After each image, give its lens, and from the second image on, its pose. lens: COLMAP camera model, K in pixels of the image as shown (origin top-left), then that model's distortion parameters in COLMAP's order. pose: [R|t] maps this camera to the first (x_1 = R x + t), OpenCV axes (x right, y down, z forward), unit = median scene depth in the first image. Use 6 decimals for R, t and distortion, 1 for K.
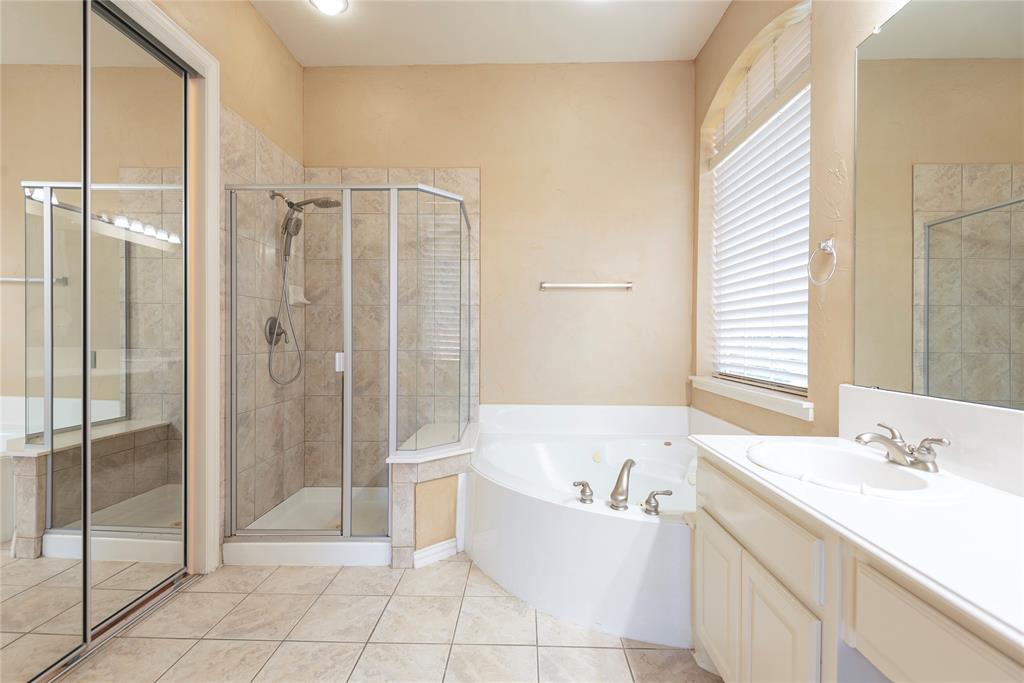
lens RADIAL K [[458.1, 0, 507.1], [0, 458.1, 341.2], [0, 0, 1]] dist [0.023913, -0.013429]
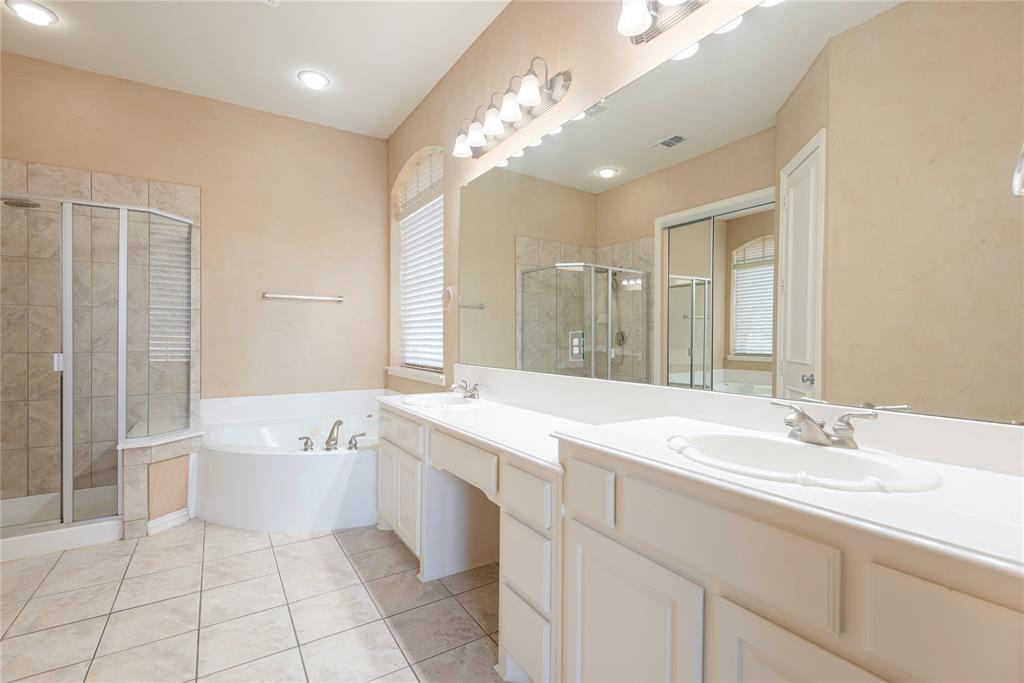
lens RADIAL K [[458.1, 0, 513.3], [0, 458.1, 341.9], [0, 0, 1]] dist [0.023913, -0.013429]
pose [[0.820244, -0.003956, 0.572000, -0.108516], [0.005390, 0.999985, -0.000814, 0.005023], [-0.571988, 0.003751, 0.820253, -0.486482]]
